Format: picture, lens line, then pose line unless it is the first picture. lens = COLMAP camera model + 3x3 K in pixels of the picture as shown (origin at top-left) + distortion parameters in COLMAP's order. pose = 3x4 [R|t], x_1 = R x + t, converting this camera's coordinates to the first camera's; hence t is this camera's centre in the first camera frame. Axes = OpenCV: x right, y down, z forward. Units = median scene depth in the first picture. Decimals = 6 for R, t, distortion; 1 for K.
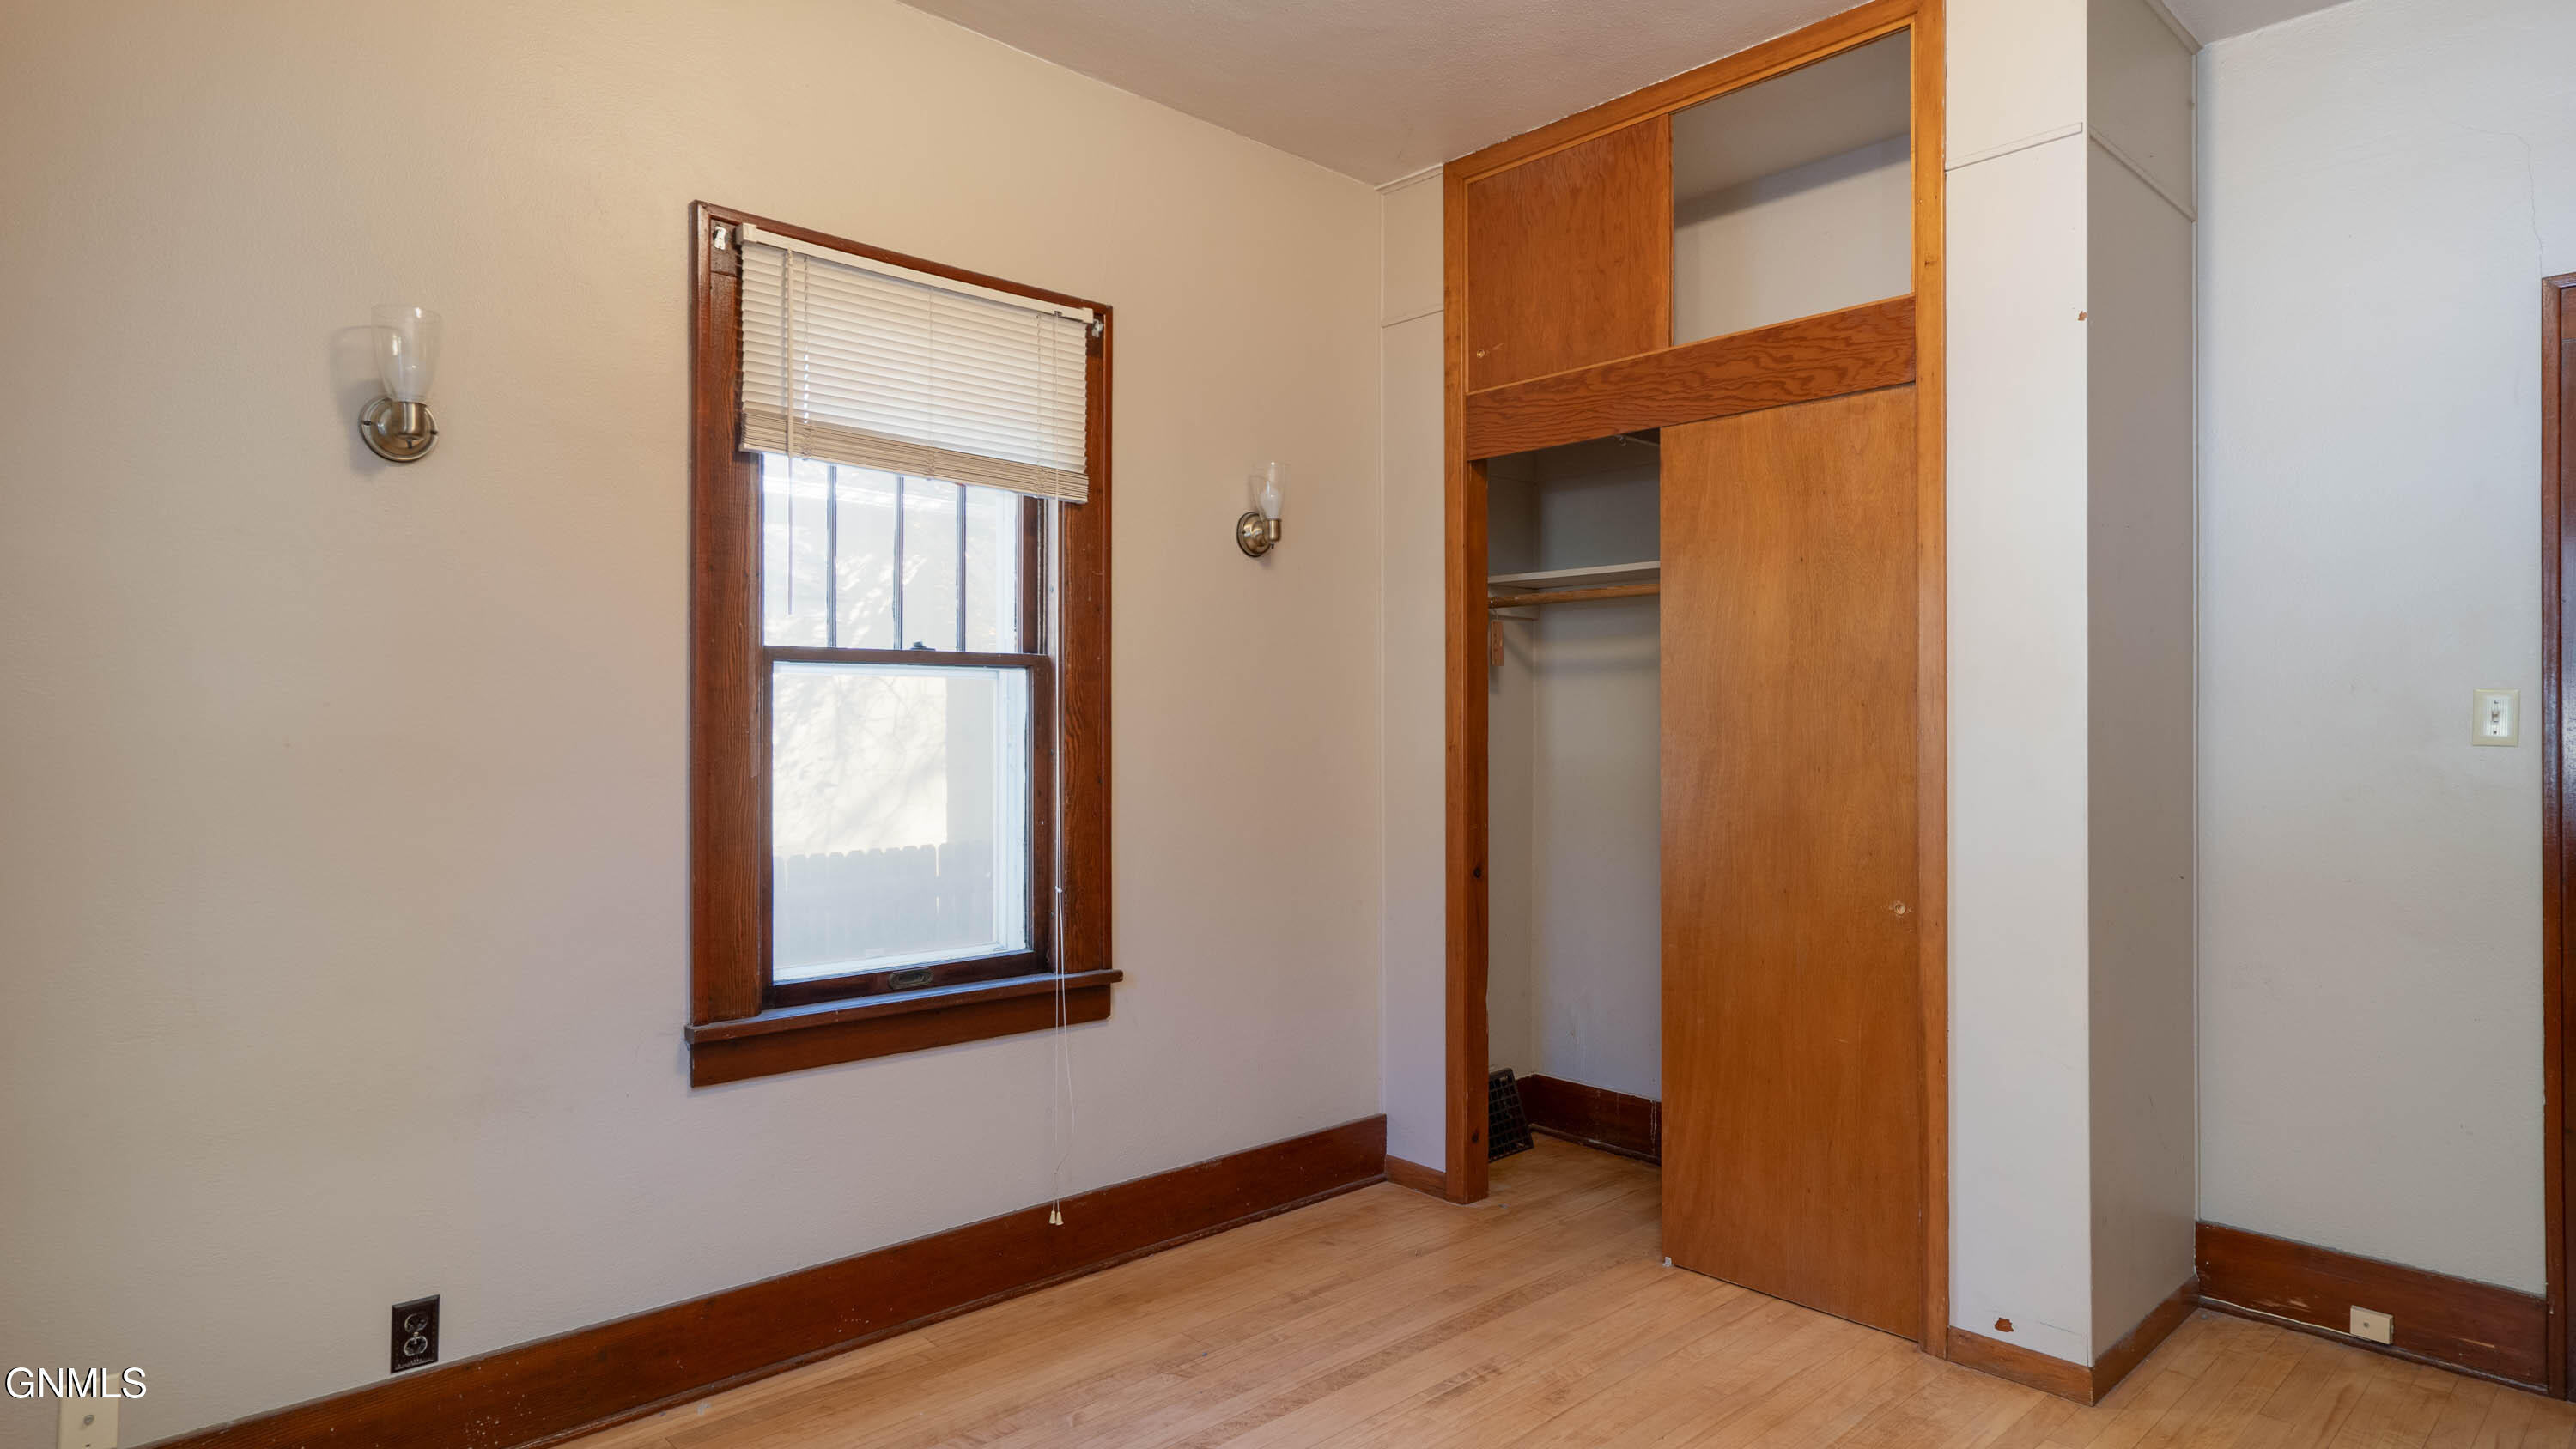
lens RADIAL K [[1418.6, 0, 1288.0], [0, 1418.6, 724.5], [0, 0, 1]] dist [0.001569, -0.000121]
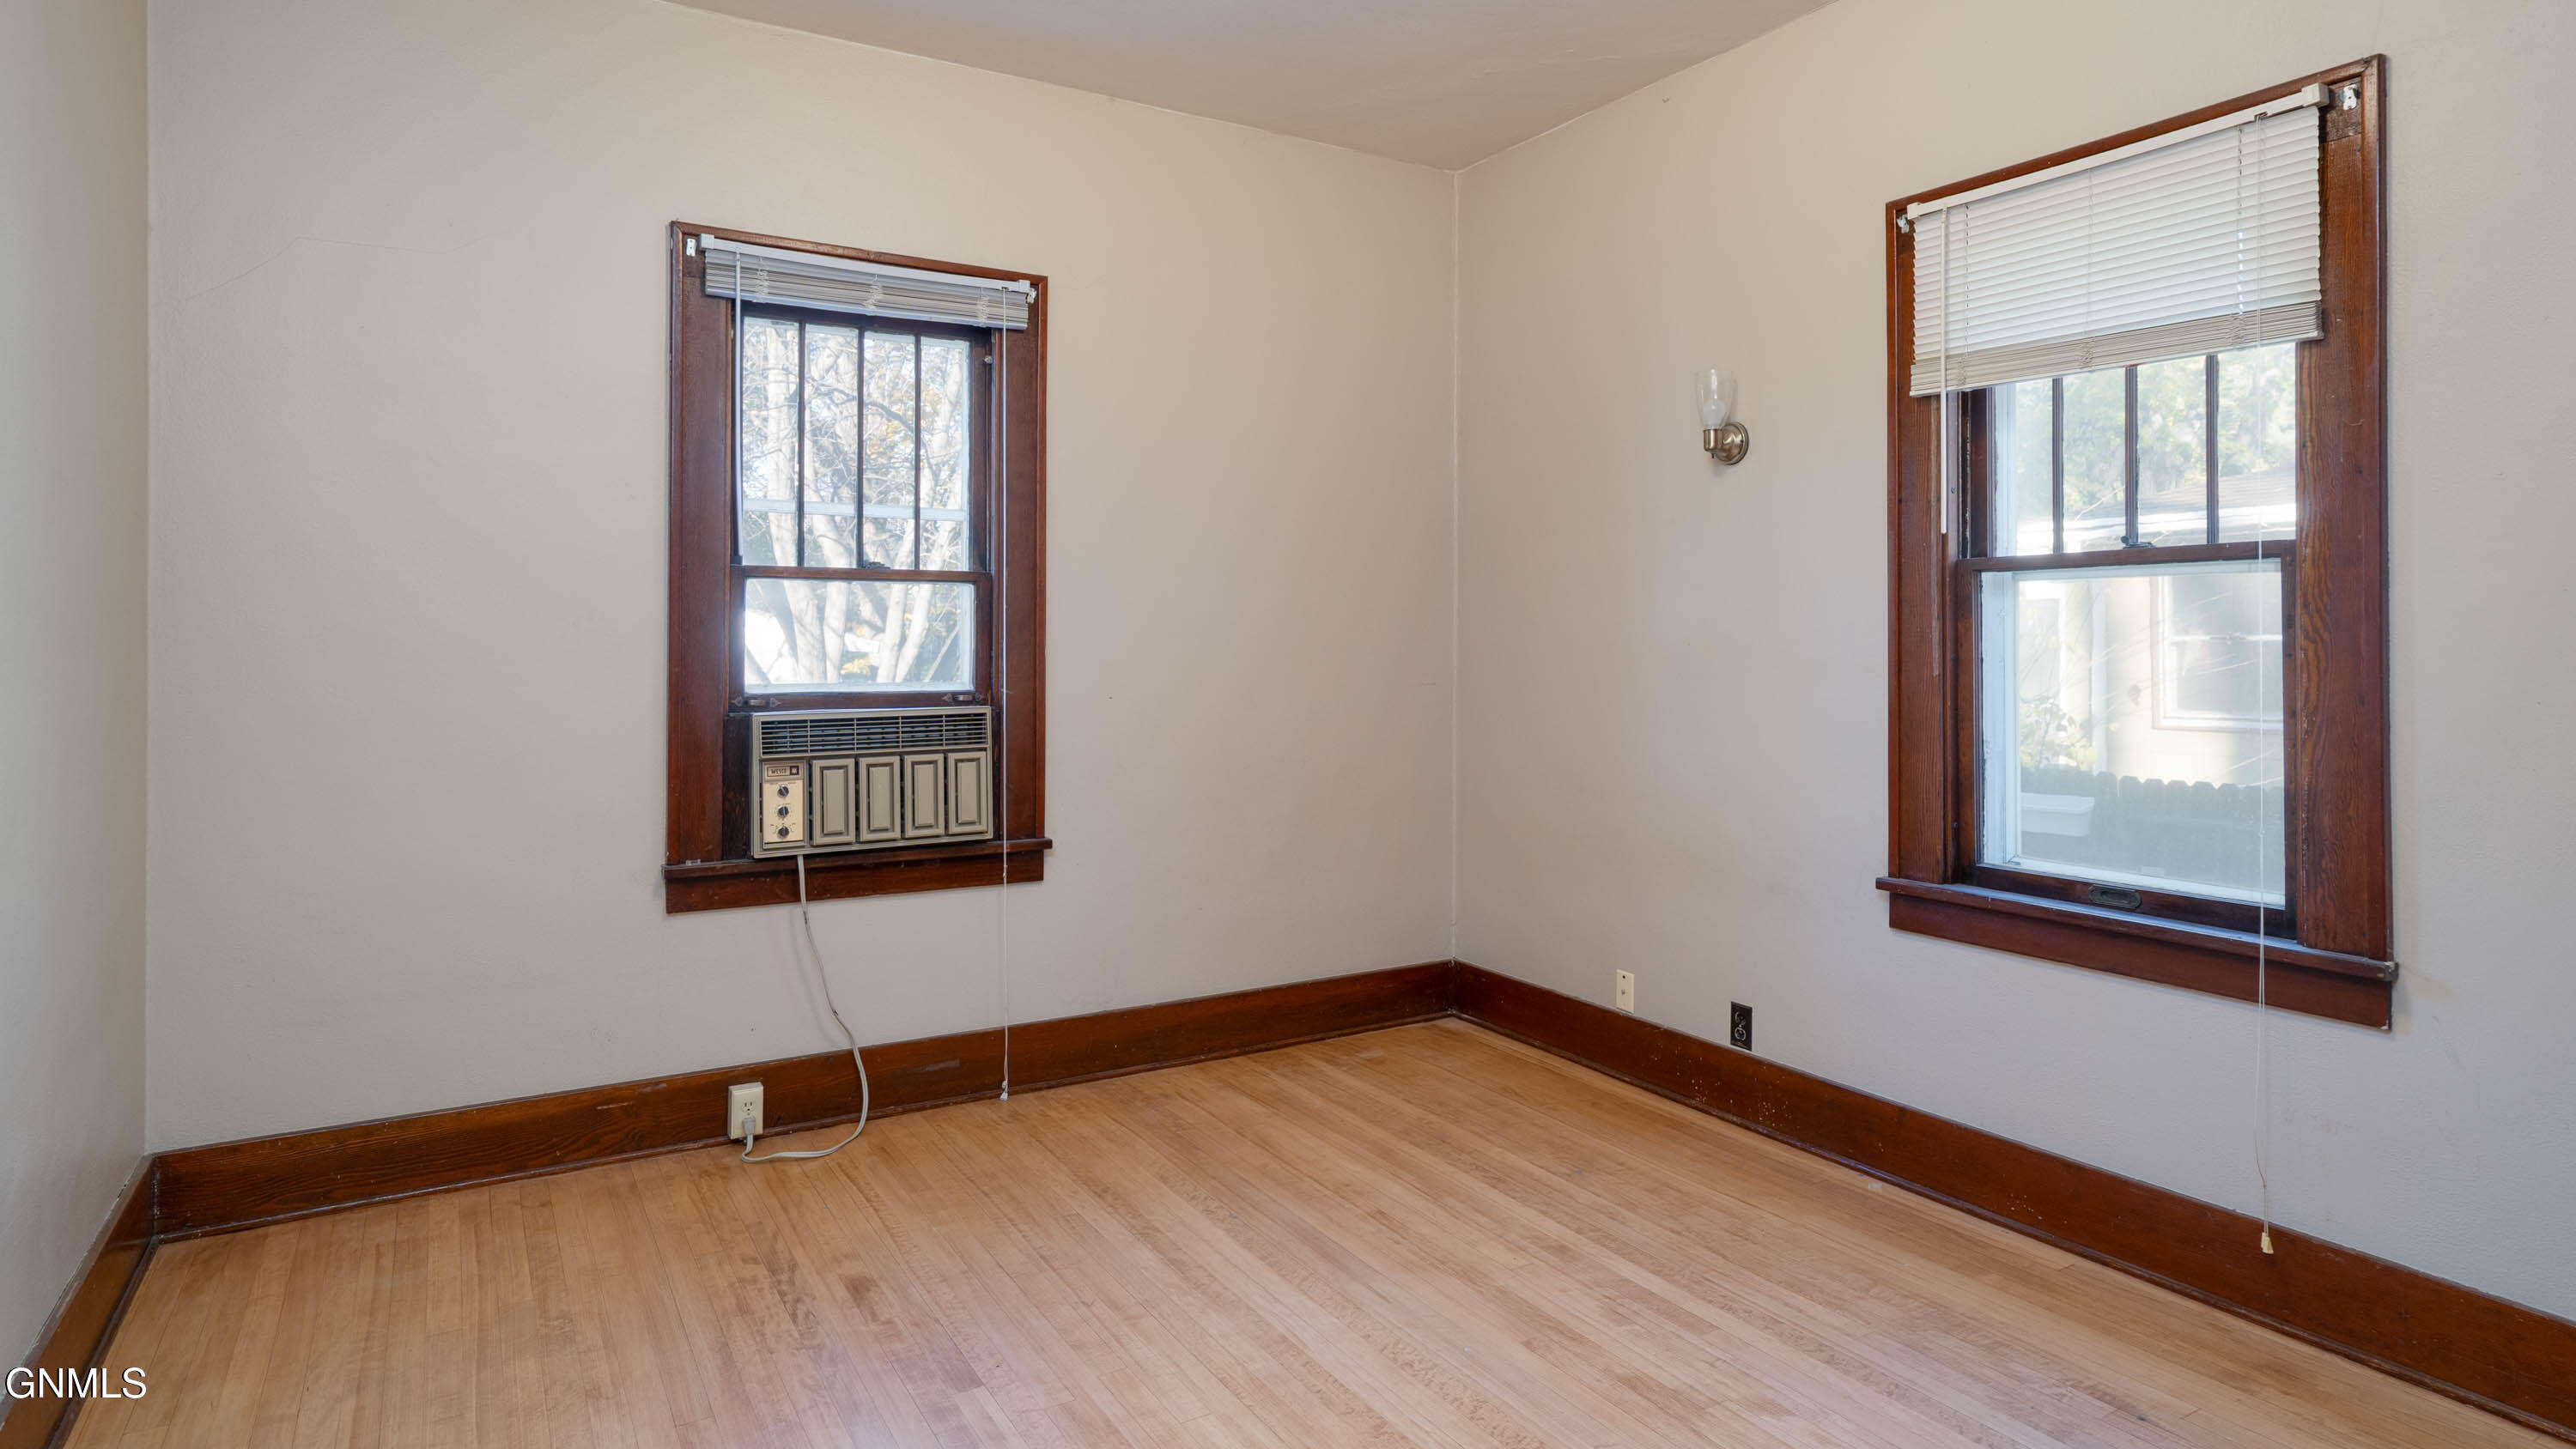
lens RADIAL K [[1392.2, 0, 1293.0], [0, 1392.2, 628.3], [0, 0, 1]] dist [0.003188, 0.000405]
pose [[-0.211095, -0.009305, -0.977421, 0.821586], [0.000192, 0.999954, -0.009561, 0.009455], [0.977466, -0.002206, -0.211084, 0.714027]]
